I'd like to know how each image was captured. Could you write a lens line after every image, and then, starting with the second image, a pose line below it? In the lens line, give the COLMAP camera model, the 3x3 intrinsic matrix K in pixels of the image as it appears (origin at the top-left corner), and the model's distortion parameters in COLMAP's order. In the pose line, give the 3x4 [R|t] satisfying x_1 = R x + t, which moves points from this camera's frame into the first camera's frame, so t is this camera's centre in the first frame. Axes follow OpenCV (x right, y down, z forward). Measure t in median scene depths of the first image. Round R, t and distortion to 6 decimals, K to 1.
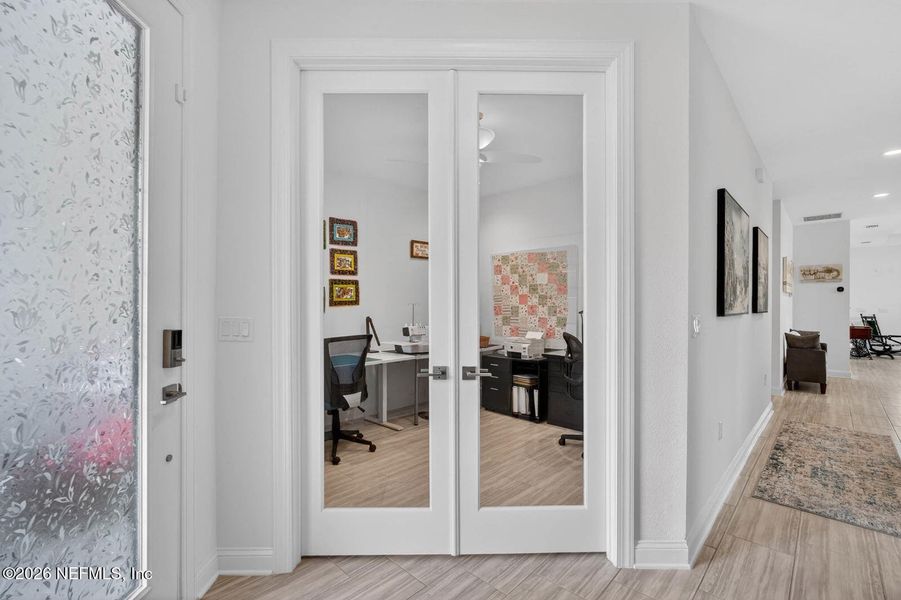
lens RADIAL K [[405.1, 0, 453.8], [0, 405.1, 300.5], [0, 0, 1]] dist [-0.002342, 0.000188]
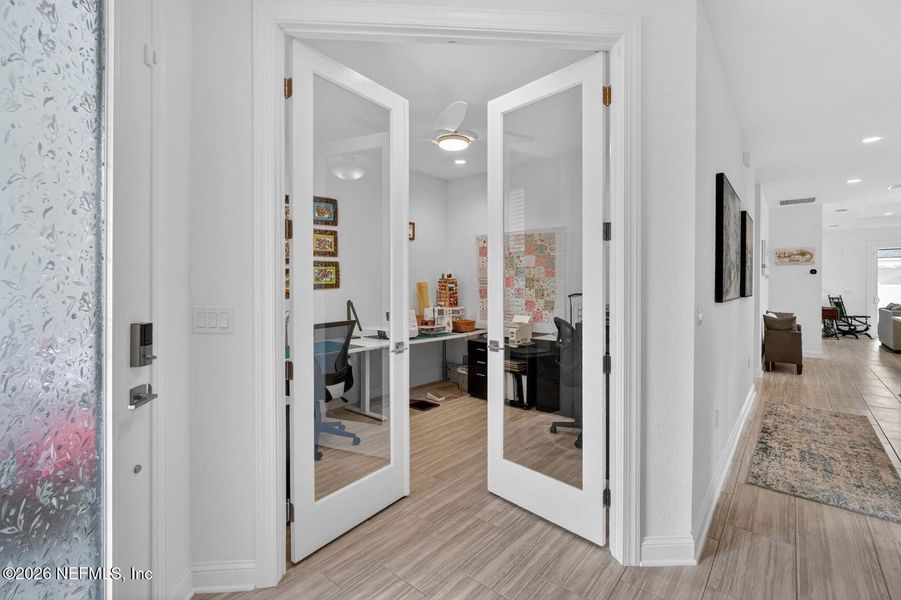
lens RADIAL K [[412.6, 0, 456.1], [0, 412.6, 281.8], [0, 0, 1]] dist [-0.001562, 0.000783]
pose [[0.997879, 0.001013, 0.065093, -0.040121], [-0.001282, 0.999991, 0.004089, -0.013241], [-0.065089, -0.004164, 0.997871, 0.034175]]
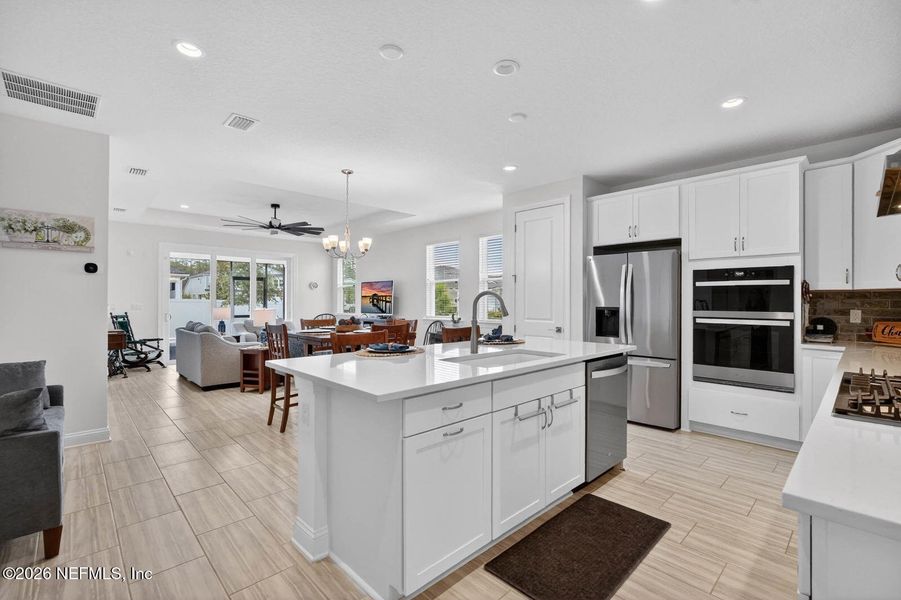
lens RADIAL K [[405.1, 0, 453.8], [0, 405.1, 300.5], [0, 0, 1]] dist [-0.002342, 0.000188]
pose [[0.052073, -0.001734, 0.998642, 1.161485], [-0.012336, 0.999921, 0.002380, 0.012273], [-0.998567, -0.012443, 0.052047, 1.269881]]
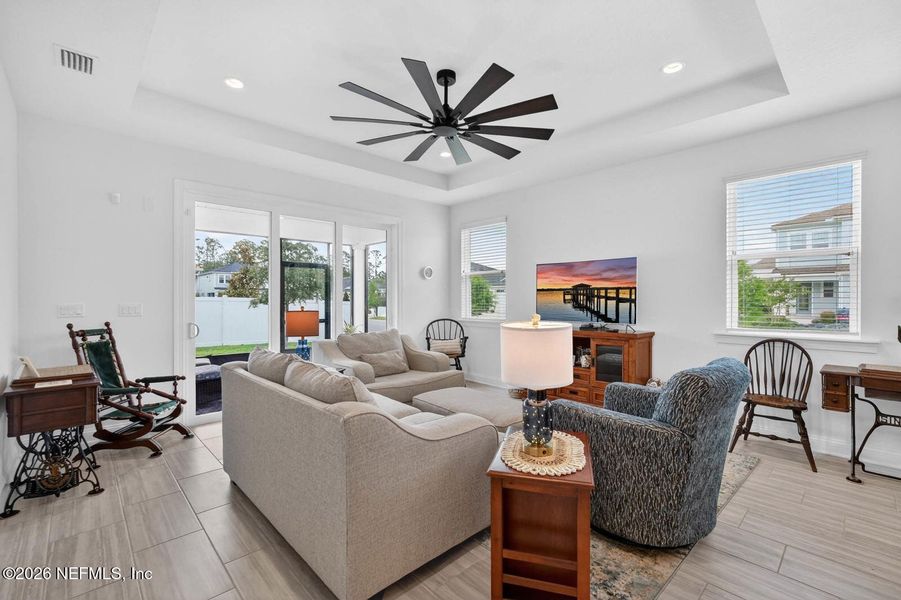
lens RADIAL K [[392.5, 0, 450.5], [0, 392.5, 300.0], [0, 0, 1]] dist [-0.022049, 0.000192]
pose [[0.060239, -0.001854, 0.998182, 2.549185], [-0.012418, 0.999920, 0.002607, 0.039134], [-0.998107, -0.012552, 0.060211, 2.407947]]
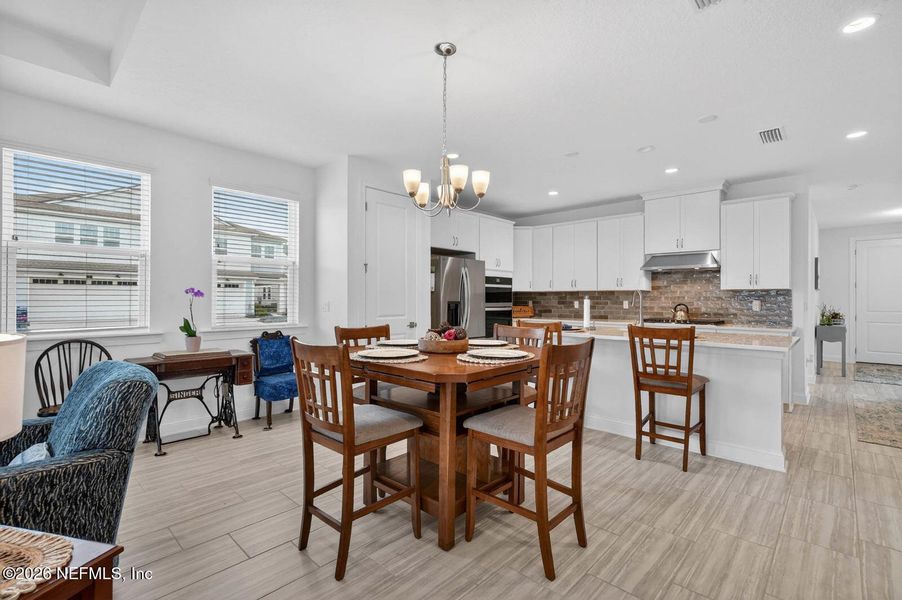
lens RADIAL K [[405.5, 0, 454.3], [0, 405.5, 300.5], [0, 0, 1]] dist [-0.002342, 0.000188]
pose [[-0.999978, -0.003143, -0.005770, 2.713886], [-0.003107, 0.999976, -0.006137, 0.042210], [0.005789, -0.006119, -0.999965, 2.607319]]
